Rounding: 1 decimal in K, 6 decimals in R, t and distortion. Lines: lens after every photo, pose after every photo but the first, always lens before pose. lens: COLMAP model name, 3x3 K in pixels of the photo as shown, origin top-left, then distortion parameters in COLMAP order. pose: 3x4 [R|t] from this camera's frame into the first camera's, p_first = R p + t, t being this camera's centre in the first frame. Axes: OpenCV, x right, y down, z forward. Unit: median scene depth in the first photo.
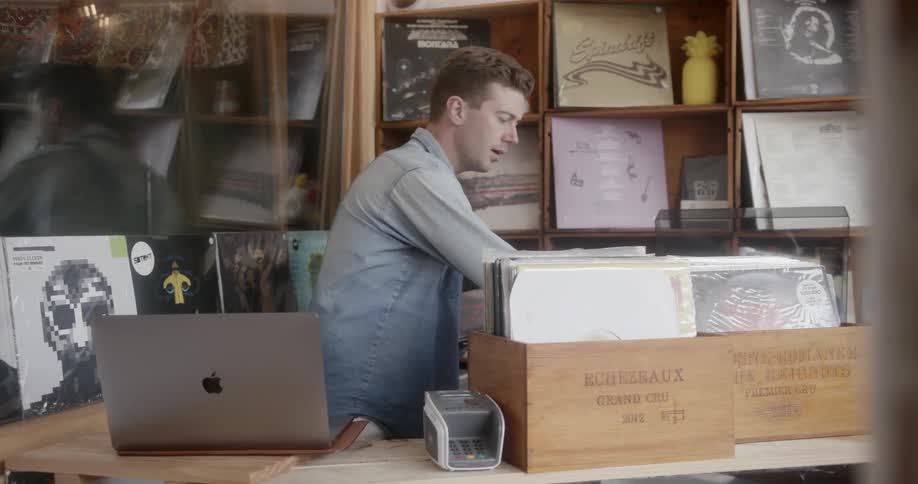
lens RADIAL K [[1064.3, 0, 458.4], [0, 1064.3, 242.0], [0, 0, 1]] dist [0.081316, 0.053809]
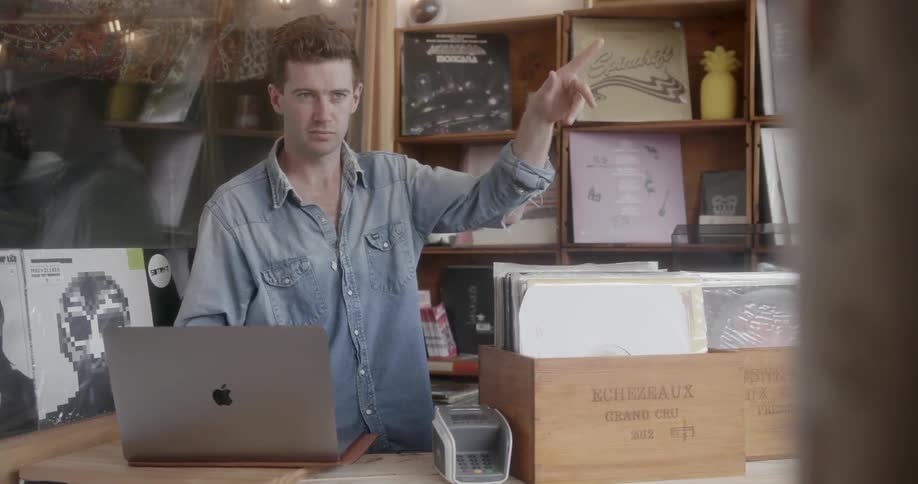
lens RADIAL K [[1064.3, 0, 458.4], [0, 1064.3, 242.0], [0, 0, 1]] dist [0.081316, 0.053809]
pose [[0.999623, 0.005226, -0.026957, 0.011279], [-0.005560, 0.999909, -0.012315, -0.000731], [0.026890, 0.012460, 0.999561, -0.002130]]
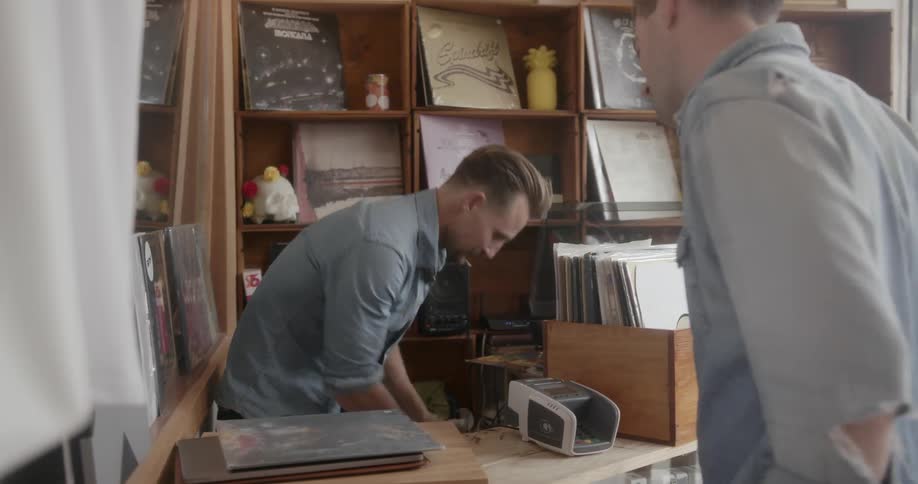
lens RADIAL K [[986.9, 0, 458.2], [0, 986.9, 240.7], [0, 0, 1]] dist [0.041918, 0.009247]
pose [[0.876012, -0.015827, 0.482029, -0.370139], [0.006800, 0.999767, 0.020469, -0.012036], [-0.482241, -0.014653, 0.875916, 0.125505]]
